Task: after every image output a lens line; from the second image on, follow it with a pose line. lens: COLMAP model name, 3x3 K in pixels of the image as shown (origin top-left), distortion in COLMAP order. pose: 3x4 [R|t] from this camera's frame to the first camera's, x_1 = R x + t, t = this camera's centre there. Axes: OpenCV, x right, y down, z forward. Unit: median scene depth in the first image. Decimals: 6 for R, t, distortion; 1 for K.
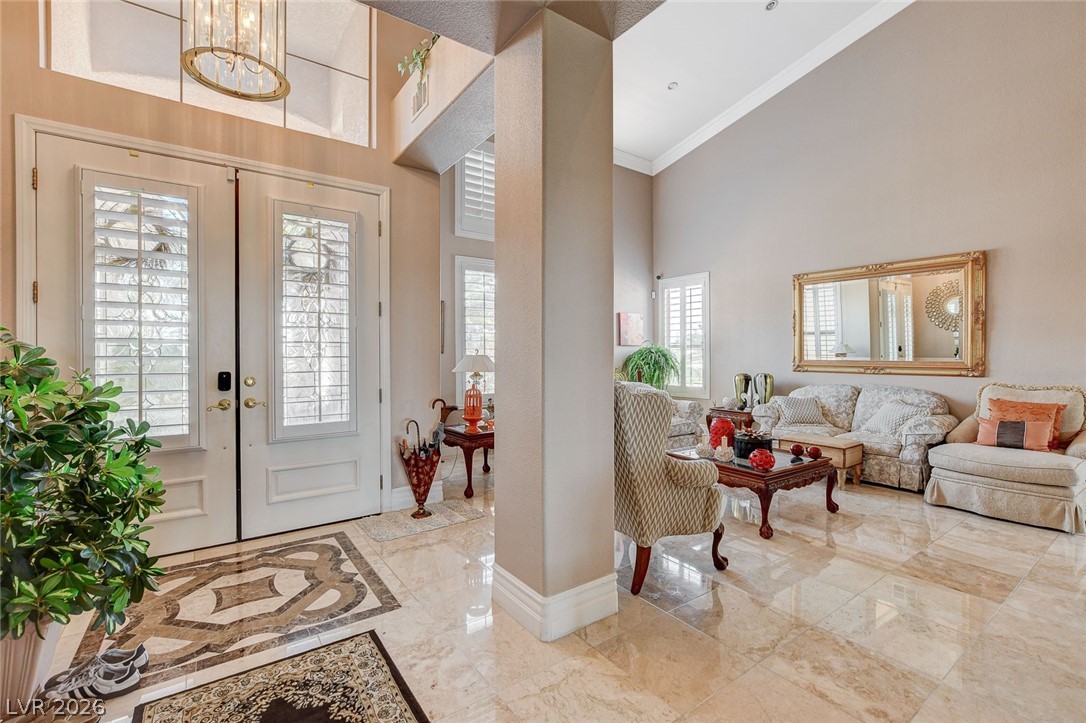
lens RADIAL K [[487.0, 0, 532.1], [0, 487.0, 358.7], [0, 0, 1]] dist [-0.023113, 0.007839]
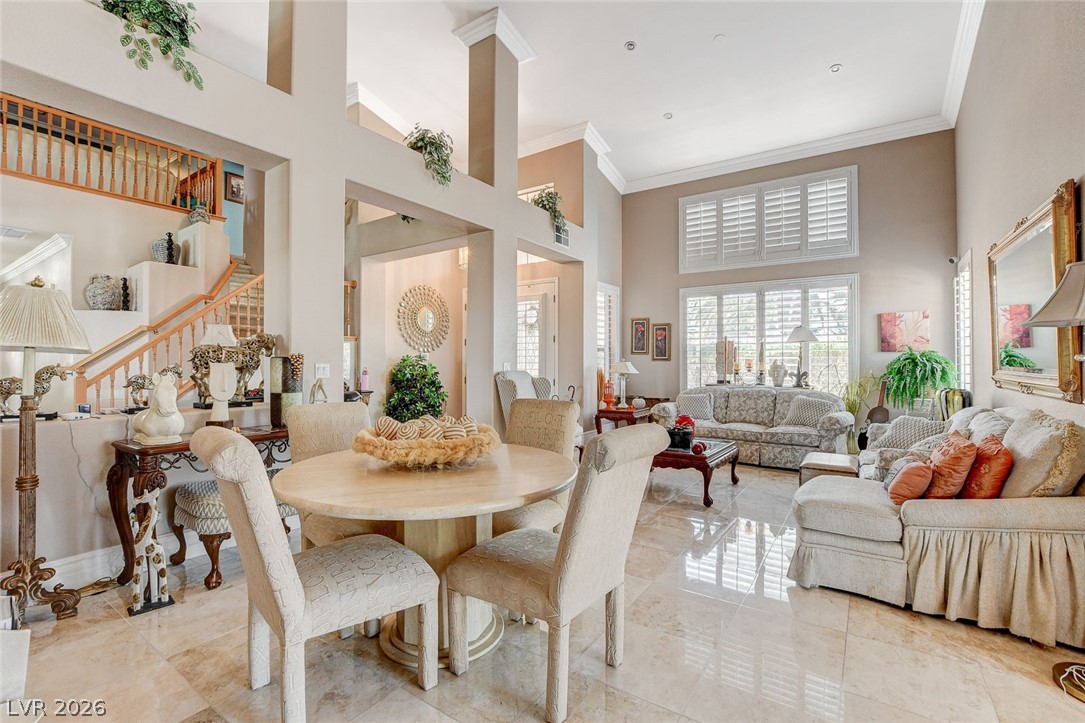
lens RADIAL K [[486.6, 0, 539.2], [0, 486.6, 363.5], [0, 0, 1]] dist [-0.023113, 0.007839]
pose [[0.352937, 0.004190, -0.935638, 1.233821], [-0.008114, 0.999966, 0.001417, -0.002550], [0.935612, 0.007092, 0.352959, 0.206517]]
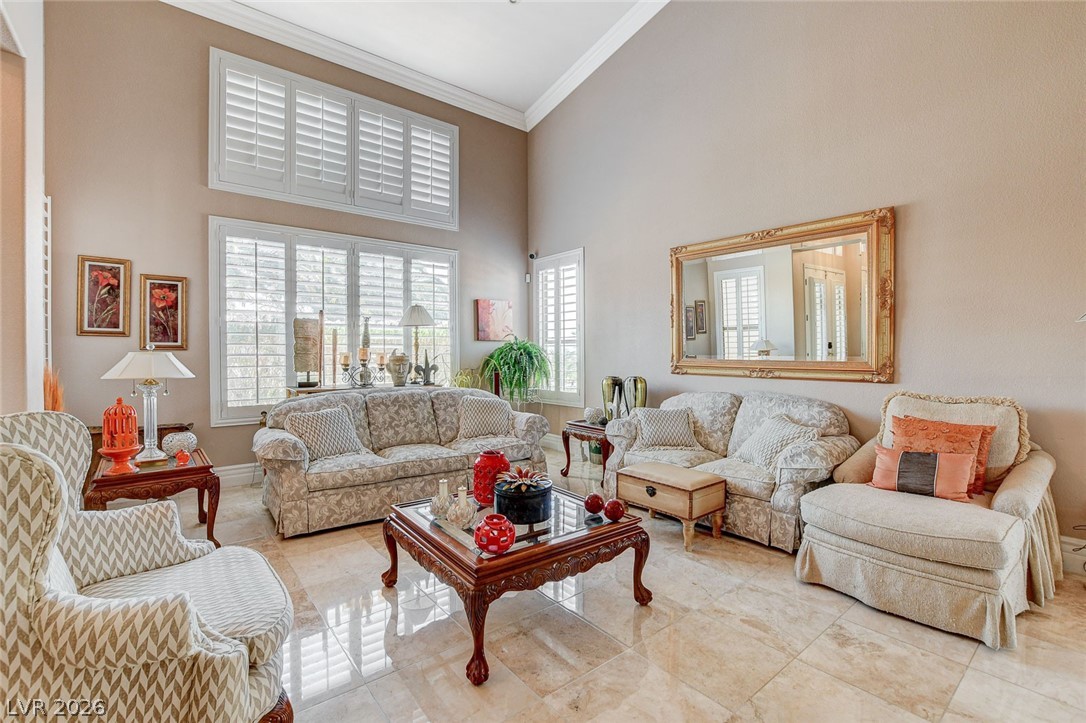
lens RADIAL K [[487.0, 0, 545.6], [0, 487.0, 358.4], [0, 0, 1]] dist [-0.023113, 0.007839]
pose [[0.997526, 0.000251, 0.070292, 0.371555], [-0.000565, 0.999990, 0.004451, -0.002130], [-0.070291, -0.004480, 0.997516, 0.315390]]
